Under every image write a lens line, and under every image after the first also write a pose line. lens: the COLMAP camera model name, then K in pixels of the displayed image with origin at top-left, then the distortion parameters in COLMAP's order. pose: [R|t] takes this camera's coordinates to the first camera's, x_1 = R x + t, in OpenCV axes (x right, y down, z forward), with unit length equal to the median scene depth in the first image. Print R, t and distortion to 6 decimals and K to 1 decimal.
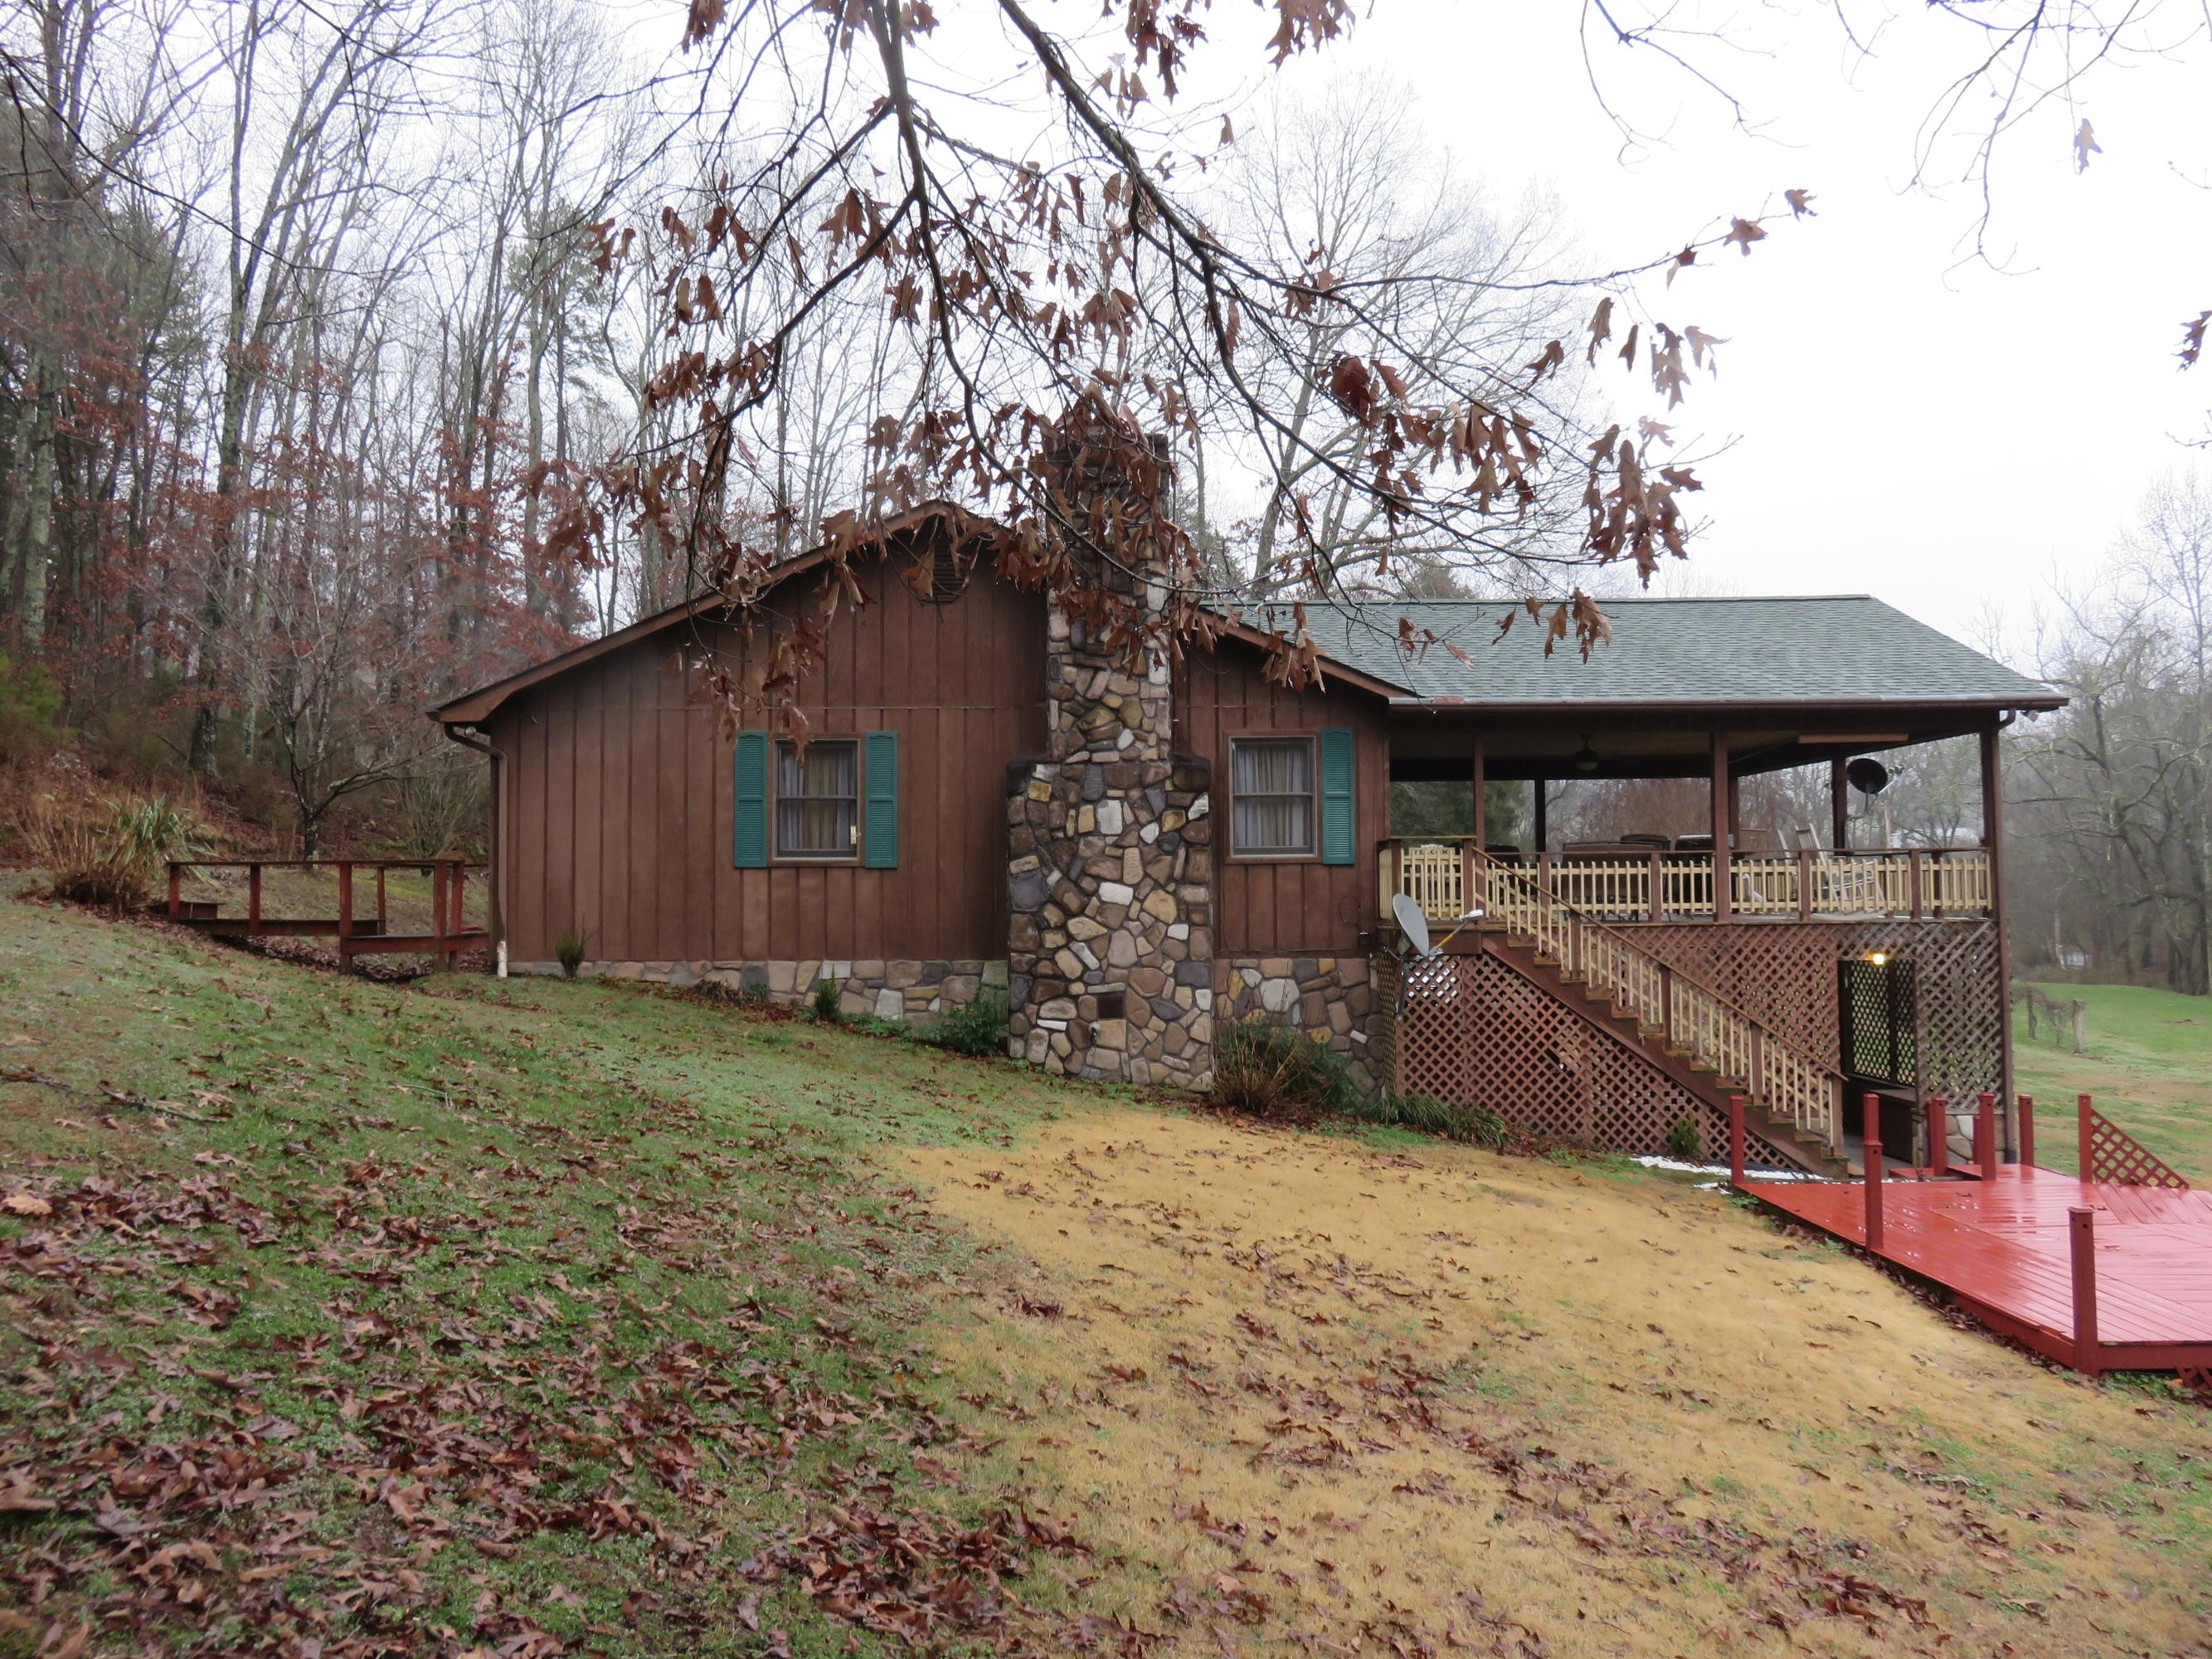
lens RADIAL K [[1667.7, 0, 1106.0], [0, 1667.7, 829.5], [0, 0, 1]] dist [-0.009721, 0.008064]
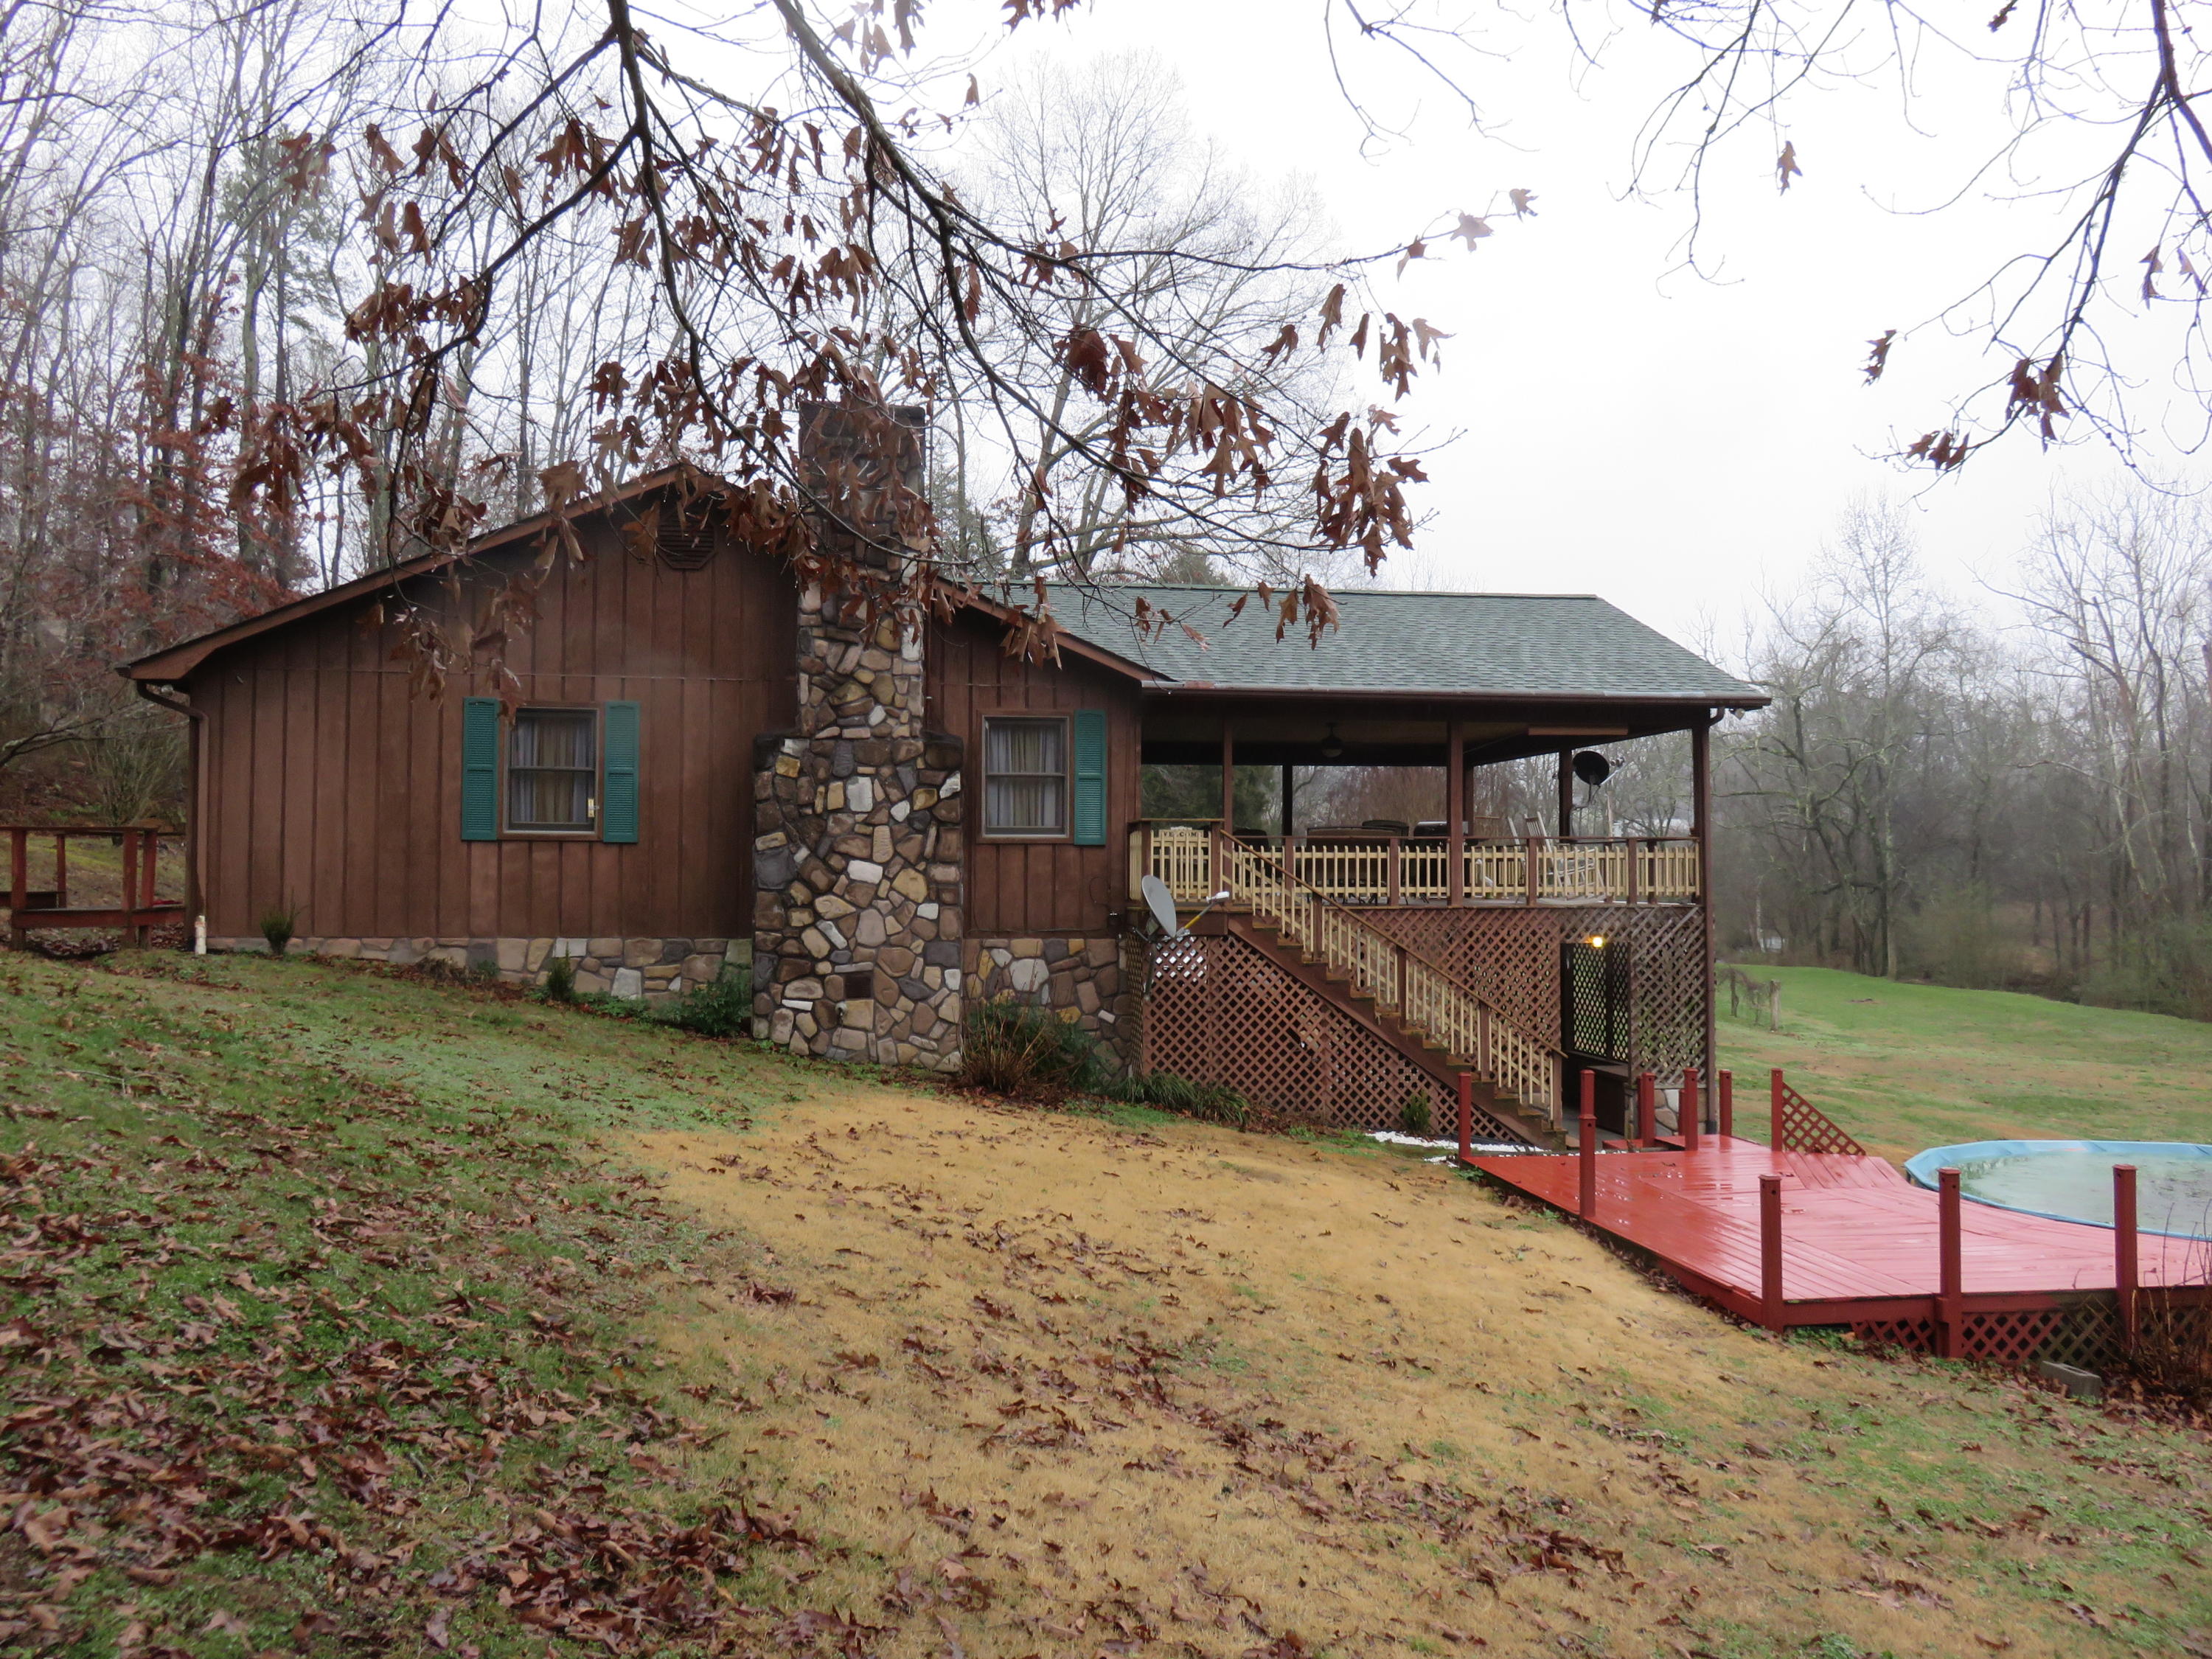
lens RADIAL K [[1669.2, 0, 1106.0], [0, 1669.2, 829.5], [0, 0, 1]] dist [-0.010368, 0.005883]
pose [[0.989350, 0.014355, 0.144845, 0.003615], [-0.016115, 0.999810, 0.010987, 0.000285], [-0.144660, -0.013204, 0.989393, 0.003967]]
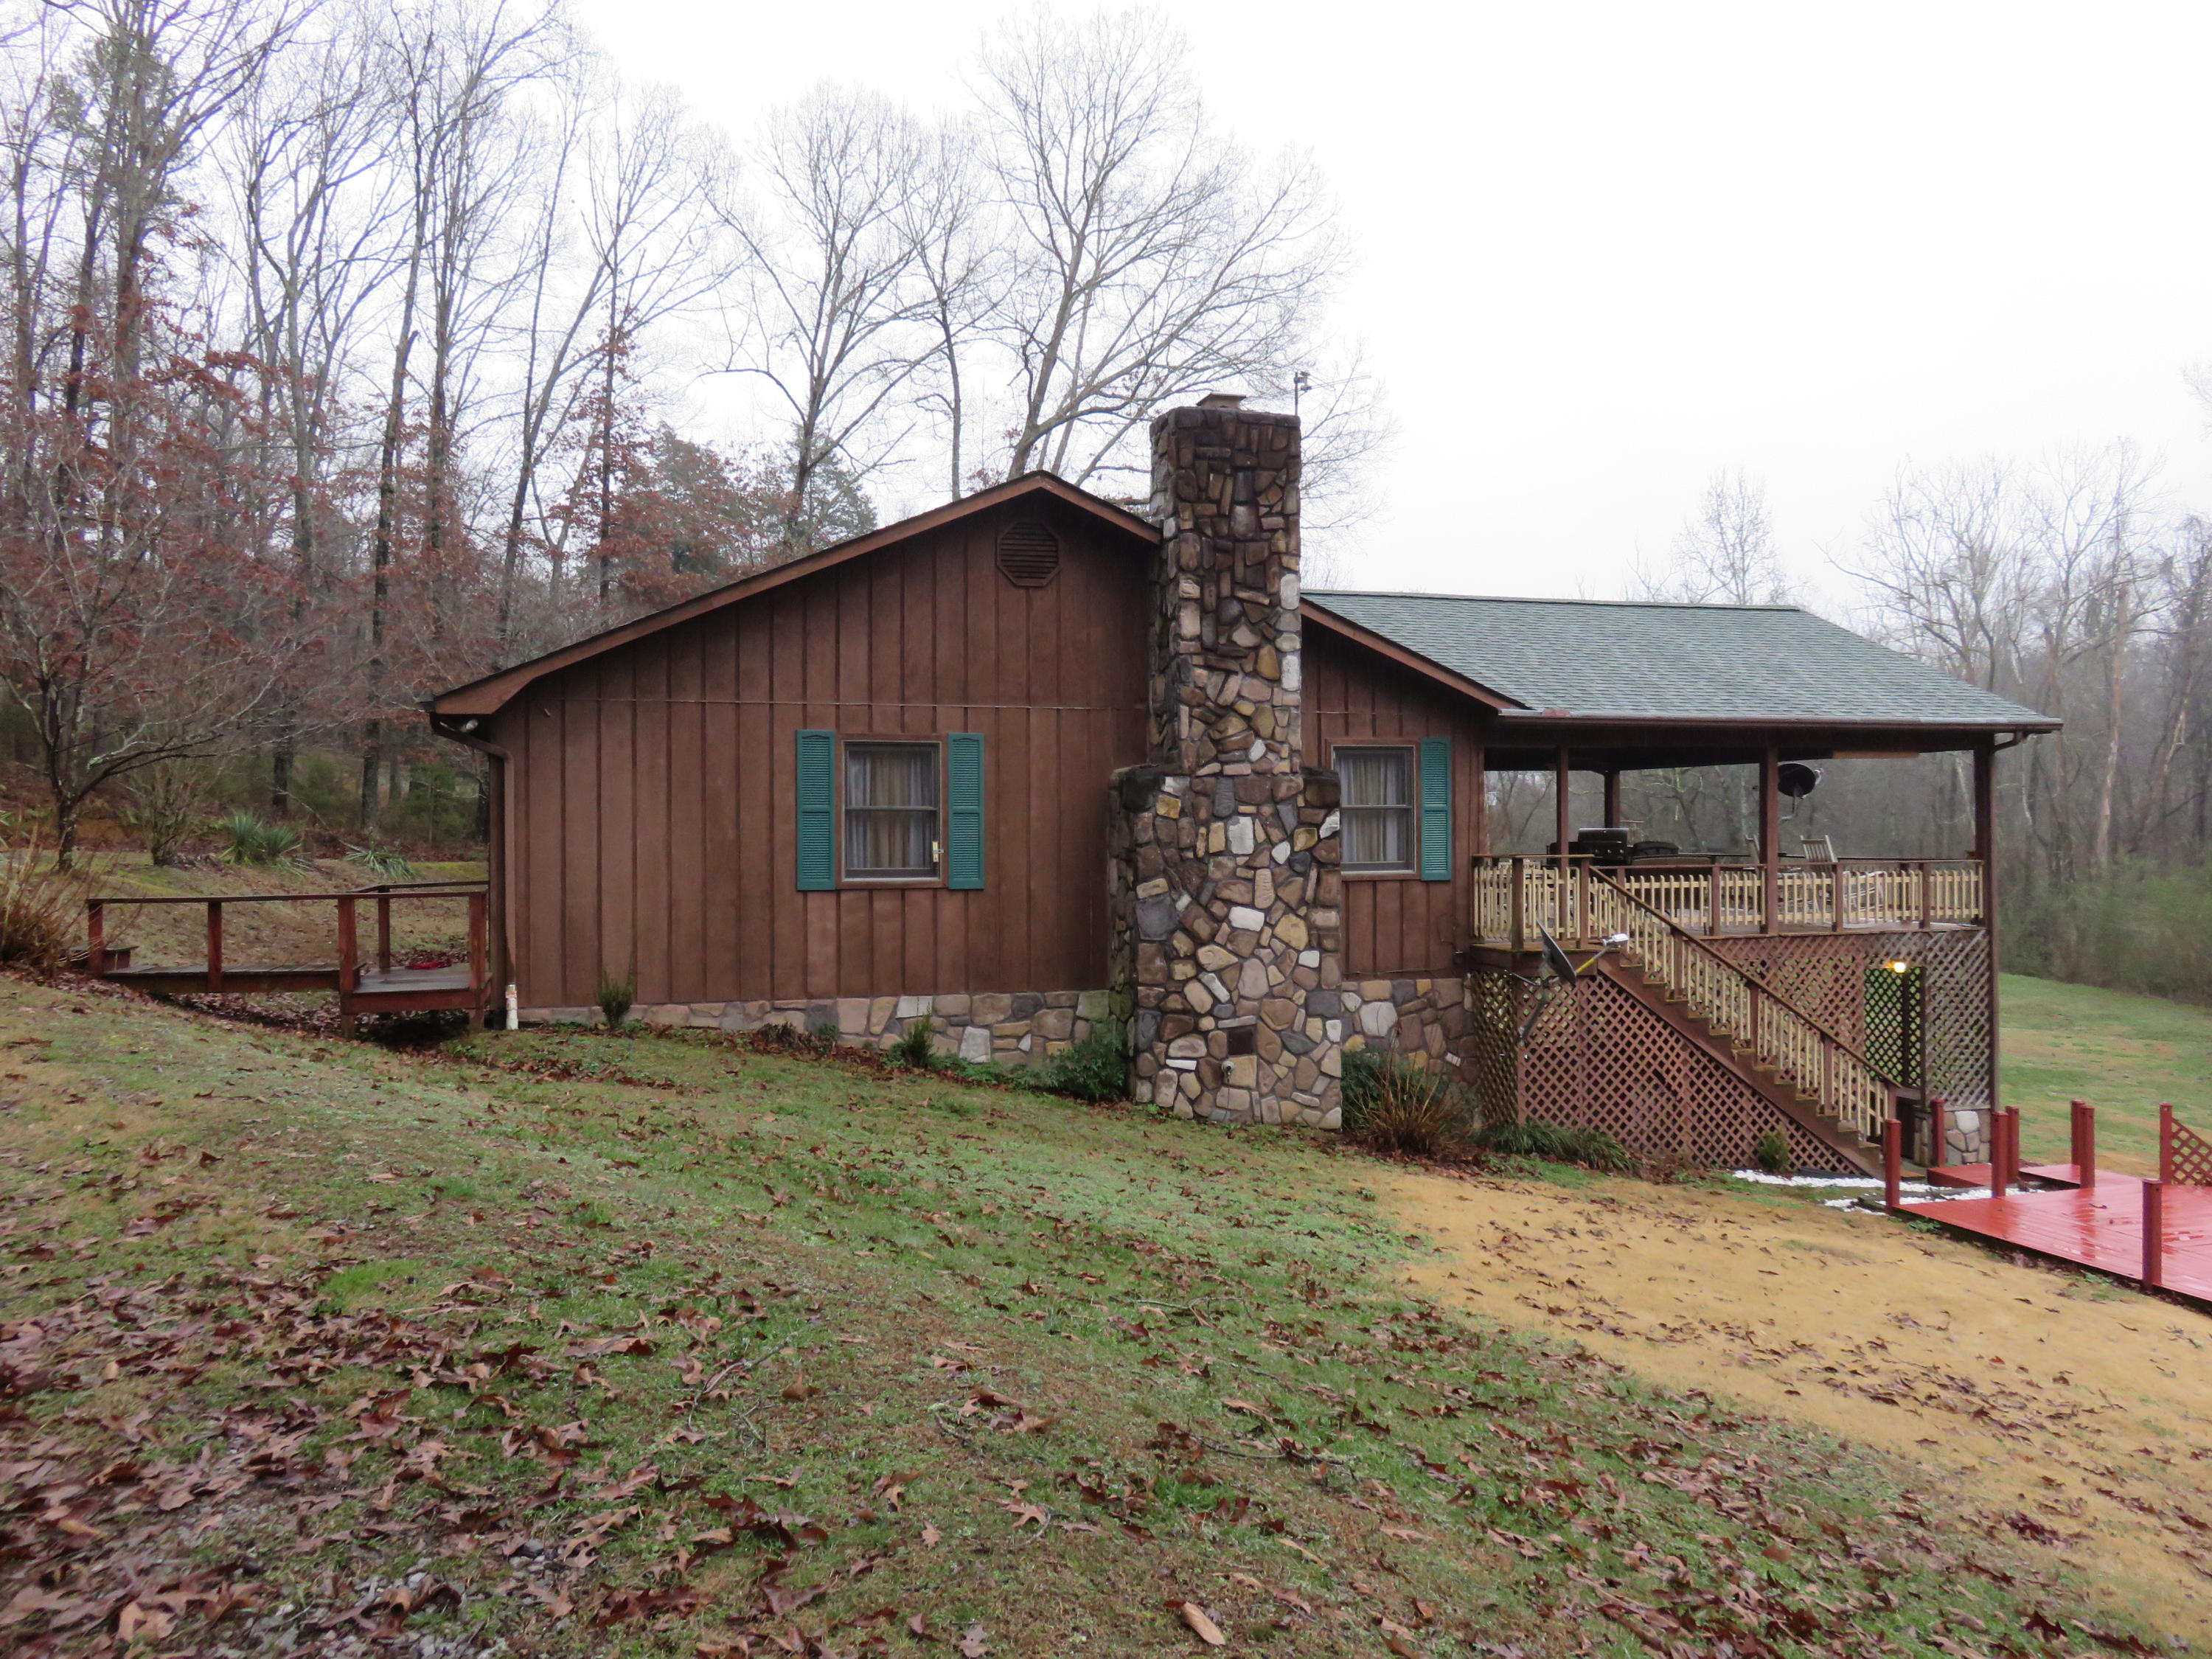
lens RADIAL K [[1665.9, 0, 1106.0], [0, 1665.9, 829.5], [0, 0, 1]] dist [0.000015, 0.007664]
pose [[0.955377, 0.000999, 0.295389, -0.339253], [-0.012922, 0.999178, 0.038417, -0.044902], [-0.295108, -0.040520, 0.954604, 0.151570]]
